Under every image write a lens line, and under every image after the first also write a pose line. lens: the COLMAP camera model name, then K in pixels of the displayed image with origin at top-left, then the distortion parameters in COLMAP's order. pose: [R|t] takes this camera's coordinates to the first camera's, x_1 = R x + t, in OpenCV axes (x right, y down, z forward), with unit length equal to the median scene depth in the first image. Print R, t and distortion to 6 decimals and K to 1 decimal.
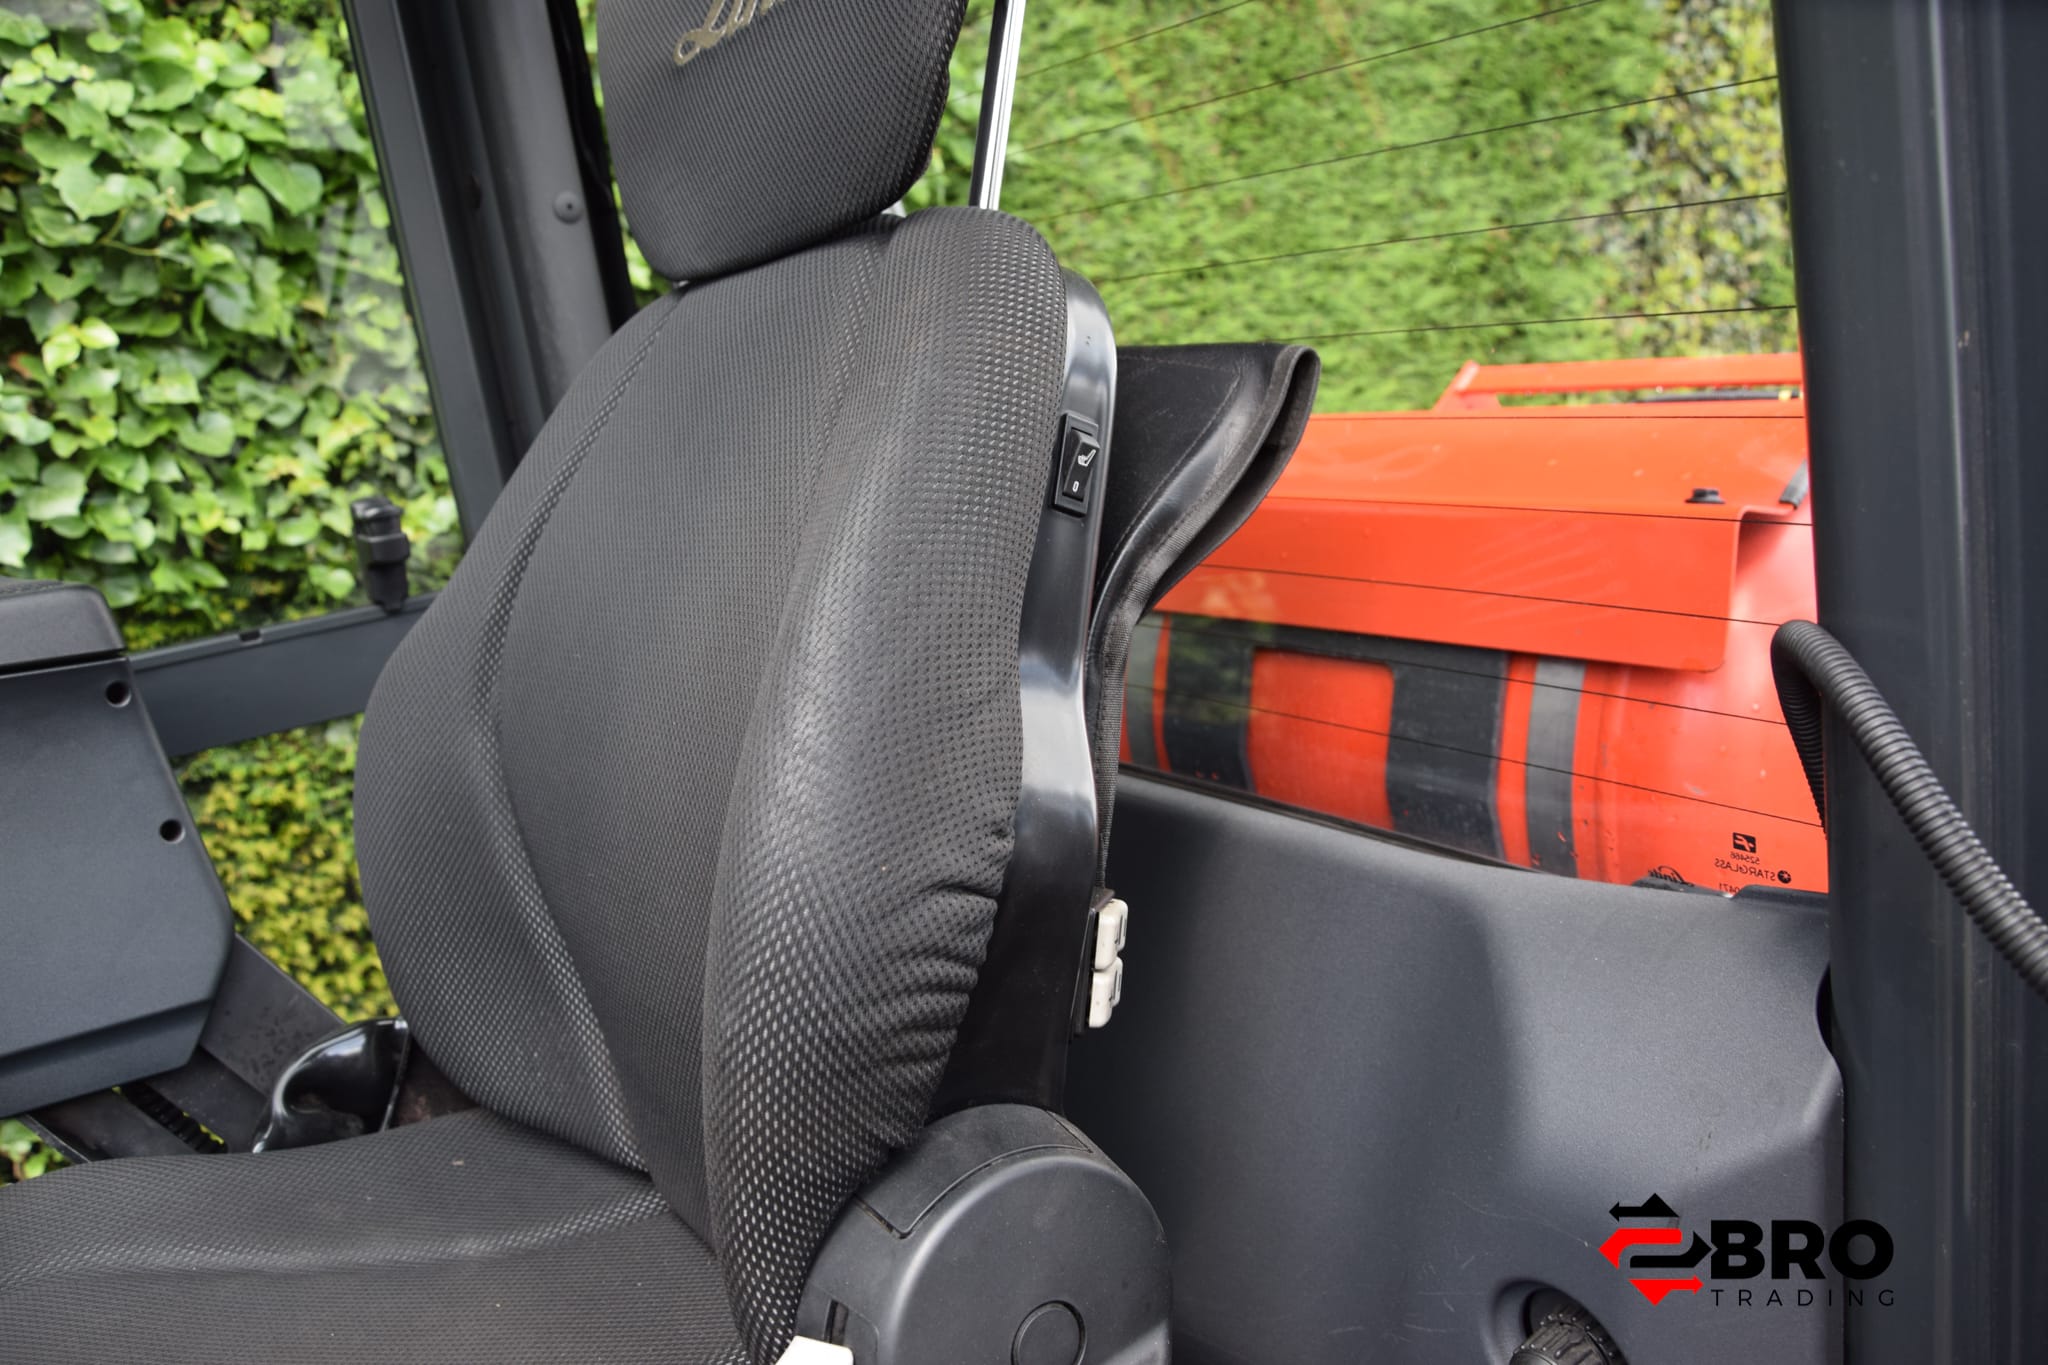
lens RADIAL K [[1606.7, 0, 1077.5], [0, 1606.7, 680.8], [0, 0, 1]] dist [-0.147153, 0.070395]
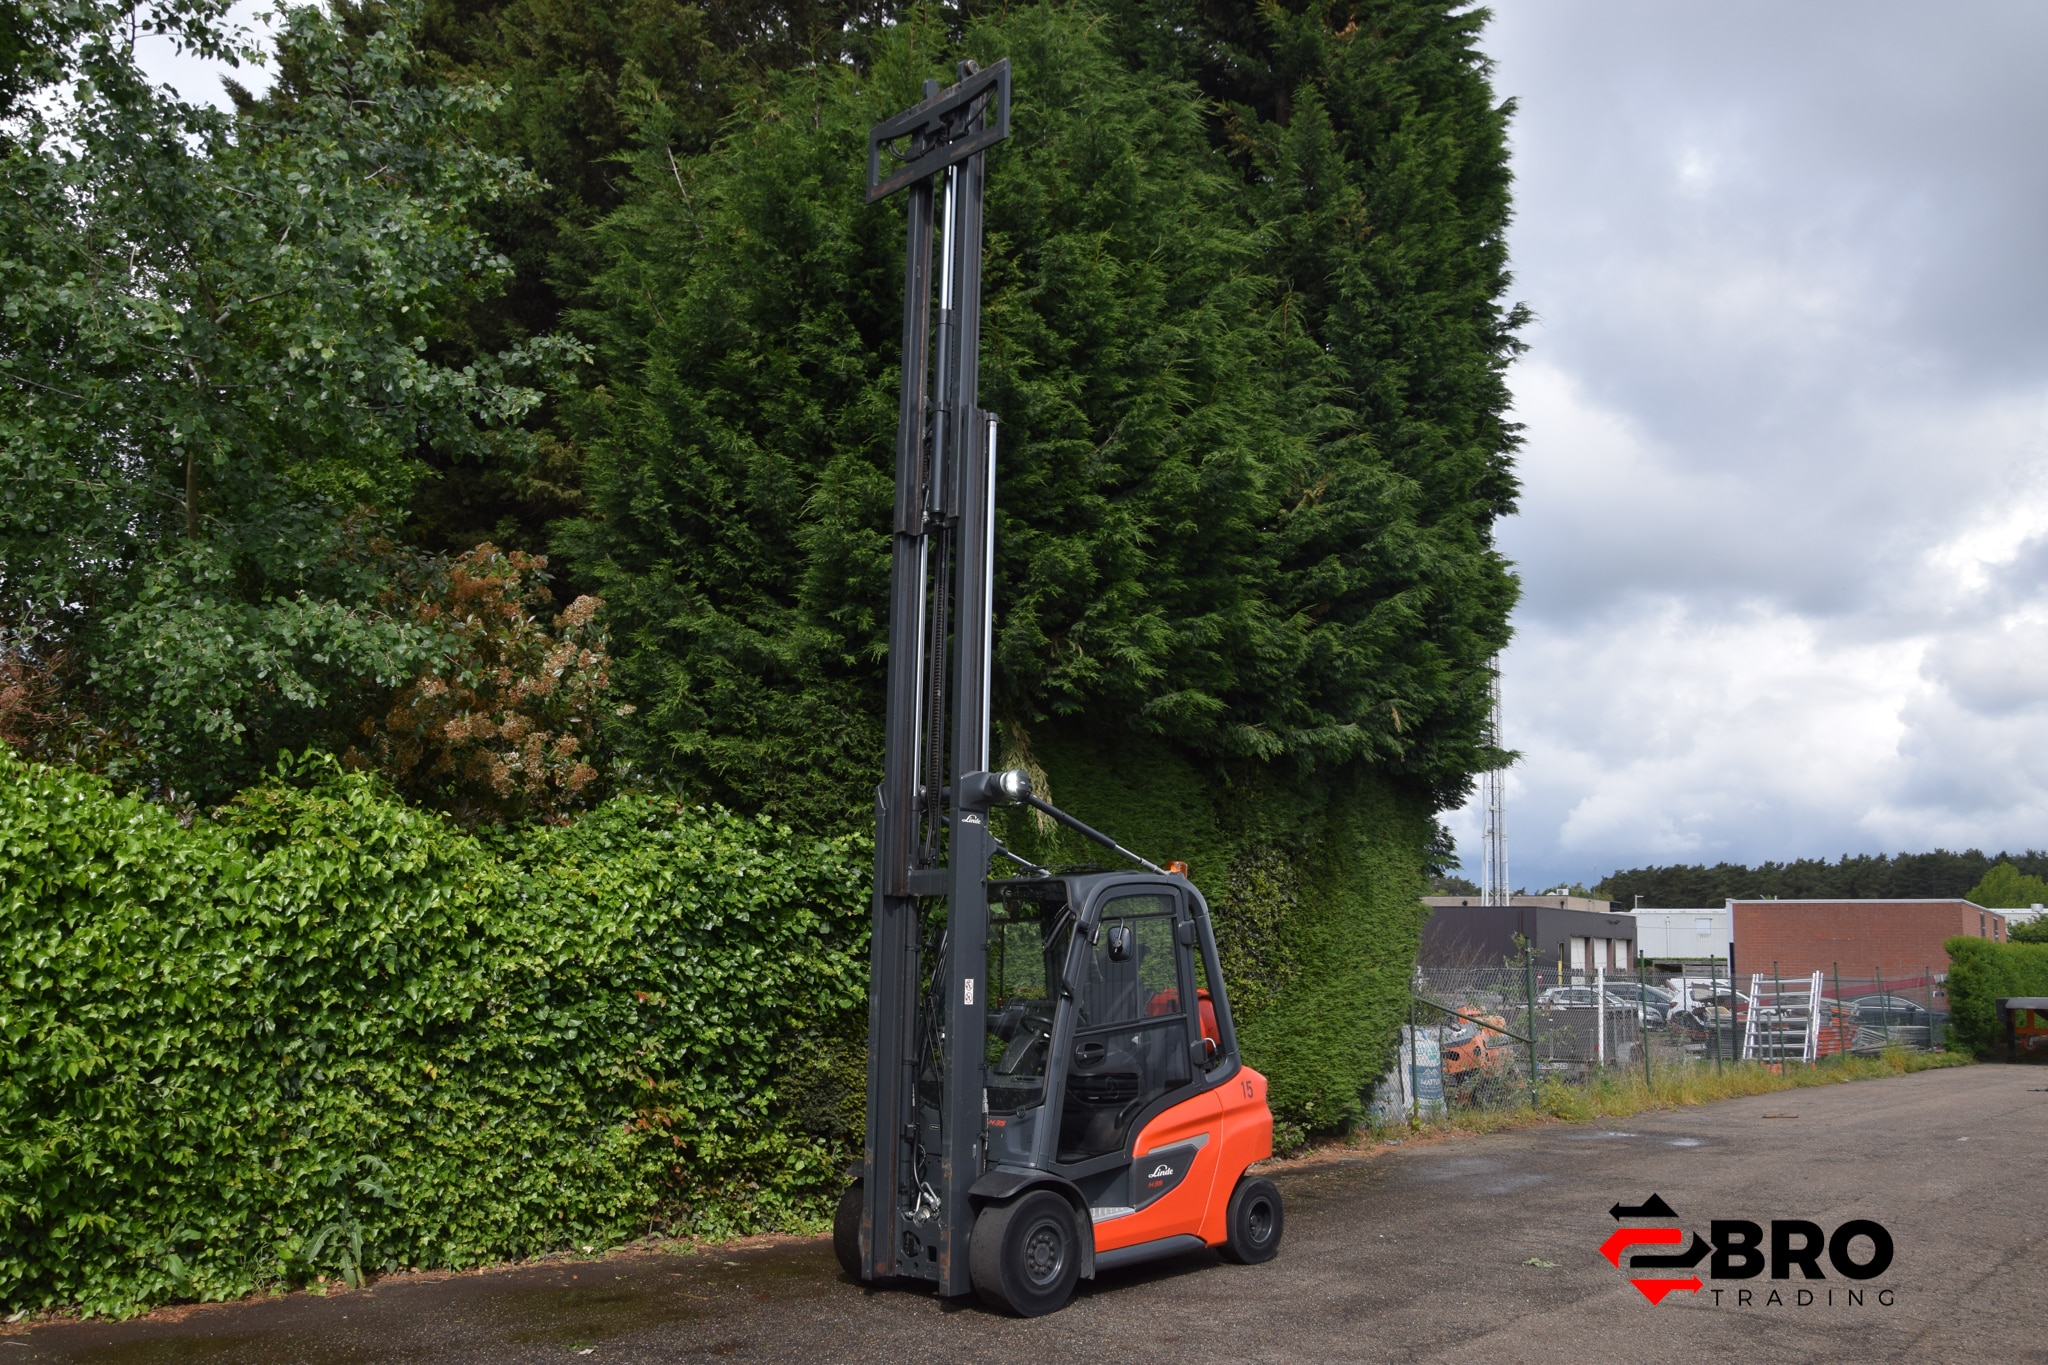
lens RADIAL K [[1606.7, 0, 1013.6], [0, 1606.7, 682.9], [0, 0, 1]] dist [-0.147153, 0.070395]
pose [[0.986710, 0.082954, 0.139721, -0.523396], [-0.027175, 0.932004, -0.361427, 0.386166], [-0.160202, 0.352827, 0.921872, -2.009083]]
